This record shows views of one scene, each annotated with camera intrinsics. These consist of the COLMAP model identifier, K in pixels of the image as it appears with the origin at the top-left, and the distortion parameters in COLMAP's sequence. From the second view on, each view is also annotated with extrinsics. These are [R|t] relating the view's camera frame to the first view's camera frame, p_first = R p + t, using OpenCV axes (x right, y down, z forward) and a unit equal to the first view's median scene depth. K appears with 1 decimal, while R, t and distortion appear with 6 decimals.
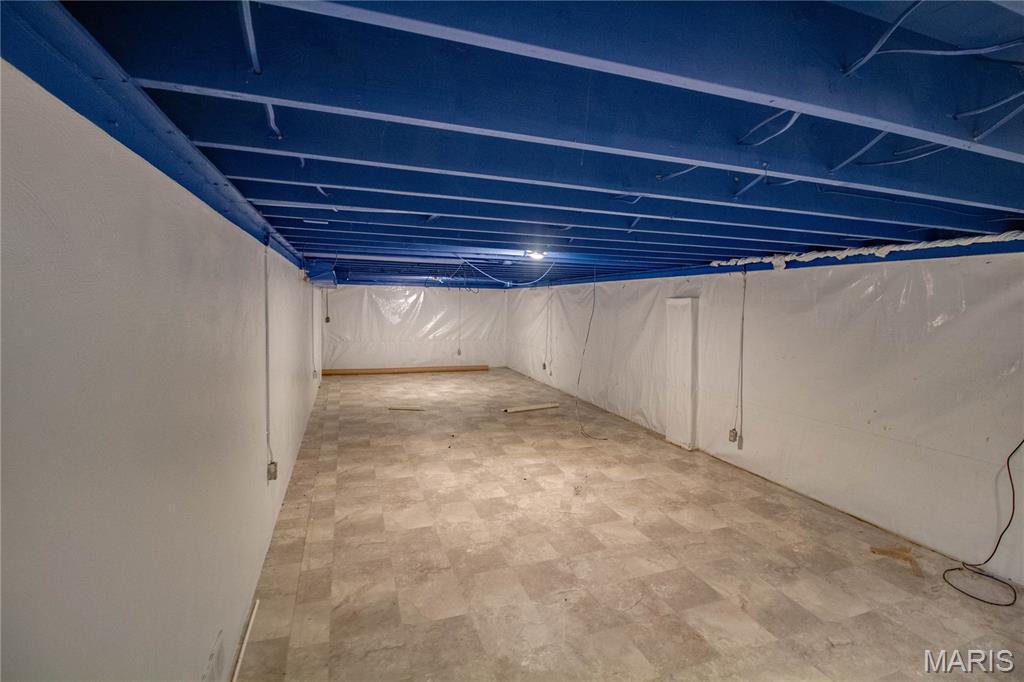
lens RADIAL K [[492.8, 0, 516.0], [0, 492.8, 325.2], [0, 0, 1]] dist [0.003081, -0.012499]
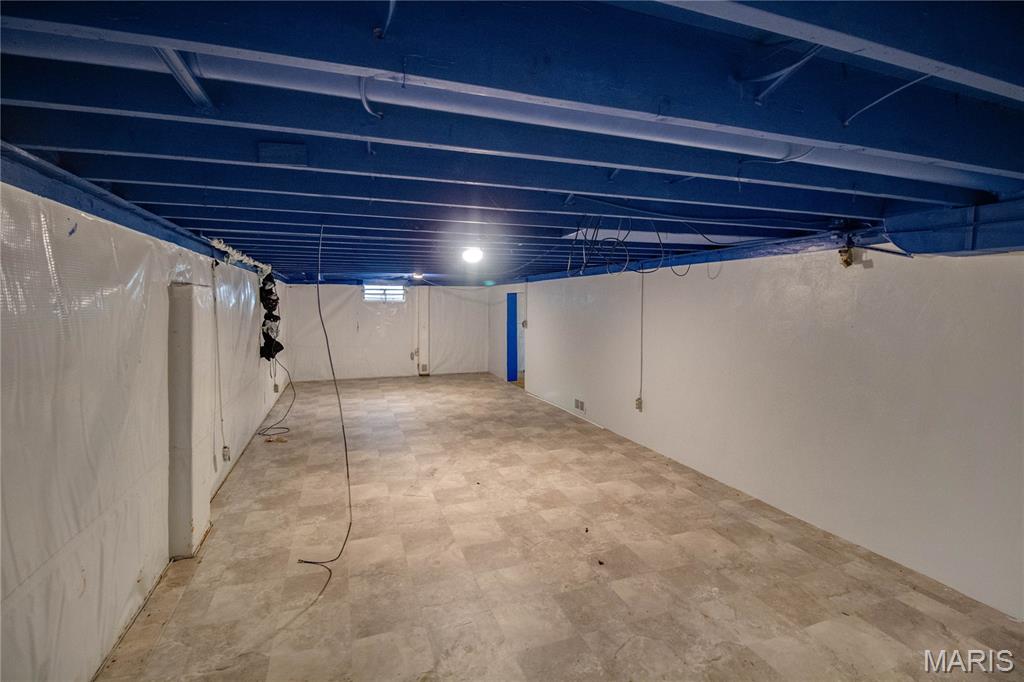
lens RADIAL K [[492.8, 0, 516.0], [0, 492.8, 325.2], [0, 0, 1]] dist [0.003081, -0.012499]
pose [[-0.999819, -0.017324, -0.007834, -0.041579], [-0.017960, 0.995769, 0.090124, -0.081642], [0.006239, 0.090248, -0.995900, 1.904943]]
